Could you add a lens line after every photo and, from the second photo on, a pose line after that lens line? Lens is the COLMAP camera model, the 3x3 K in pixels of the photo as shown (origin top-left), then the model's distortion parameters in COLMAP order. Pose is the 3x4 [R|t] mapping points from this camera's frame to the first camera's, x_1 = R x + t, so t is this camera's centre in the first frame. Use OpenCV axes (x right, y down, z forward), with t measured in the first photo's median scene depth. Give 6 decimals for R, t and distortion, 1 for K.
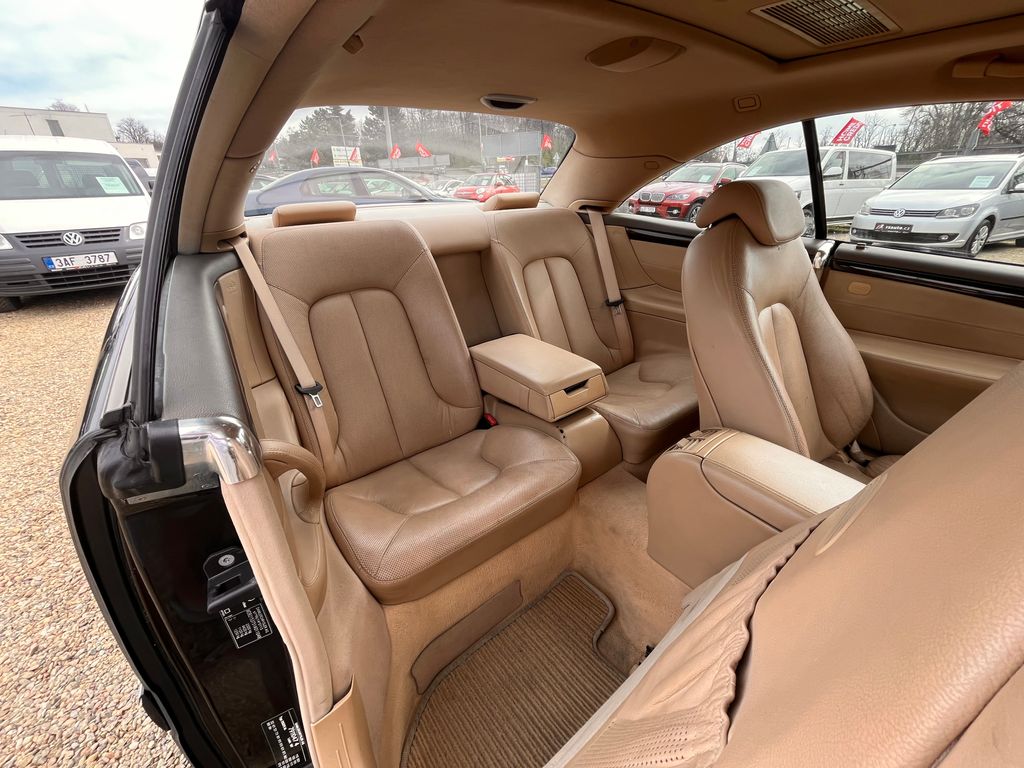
lens RADIAL K [[412.7, 0, 517.7], [0, 412.7, 386.0], [0, 0, 1]] dist [-0.001634, -0.000755]
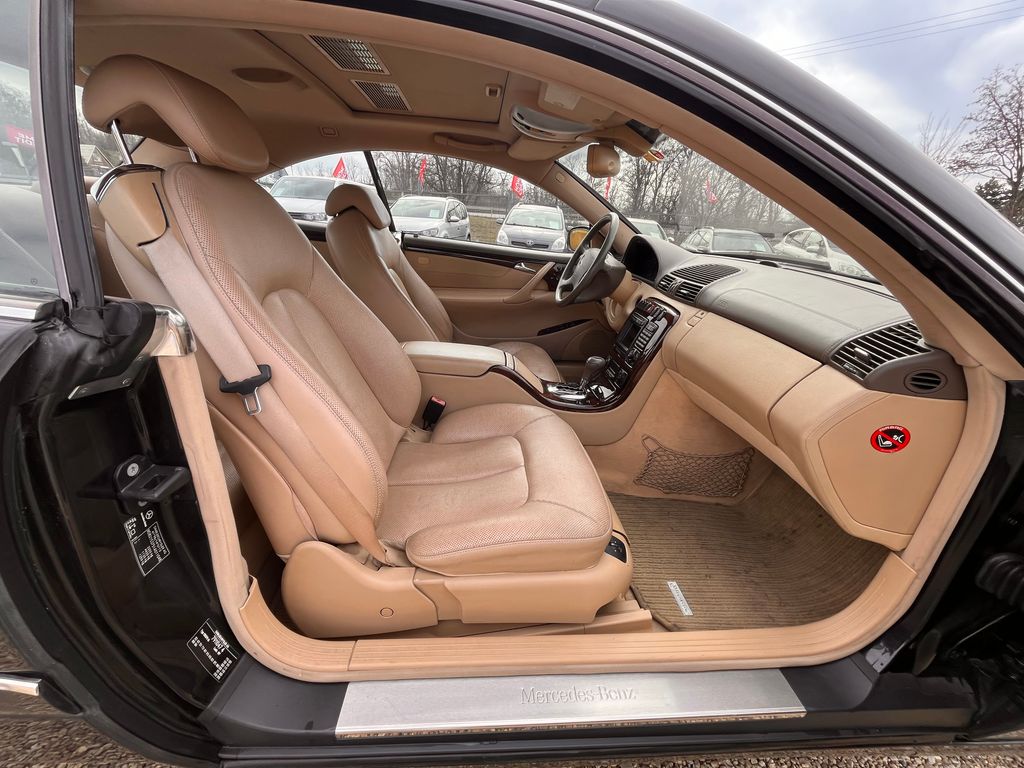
lens RADIAL K [[412.7, 0, 513.6], [0, 412.7, 393.6], [0, 0, 1]] dist [-0.001634, -0.000755]
pose [[0.555214, -0.275774, 0.784657, -0.662253], [0.300957, 0.946113, 0.119565, 0.285611], [-0.775347, 0.169764, 0.608291, -0.309036]]
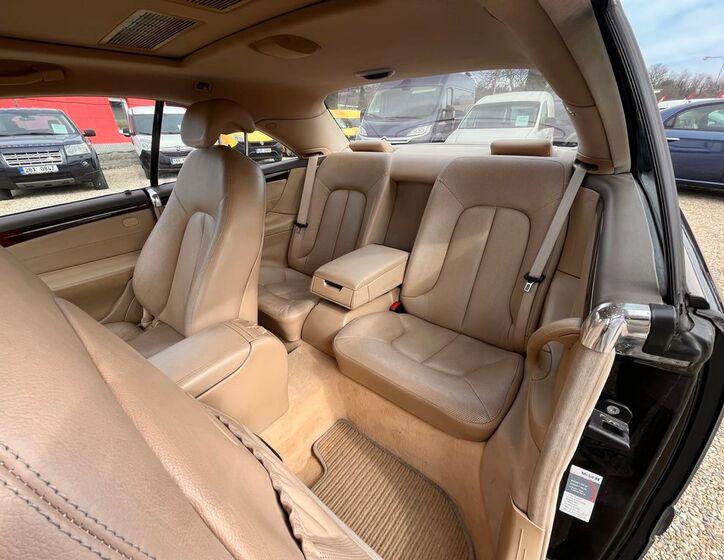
lens RADIAL K [[301.8, 0, 356.5], [0, 301.8, 282.3], [0, 0, 1]] dist [0.001810, -0.001556]
pose [[0.208720, 0.453518, -0.866463, 1.318436], [-0.411729, 0.844382, 0.342780, -0.489752], [0.887082, 0.285203, 0.362966, 0.900989]]
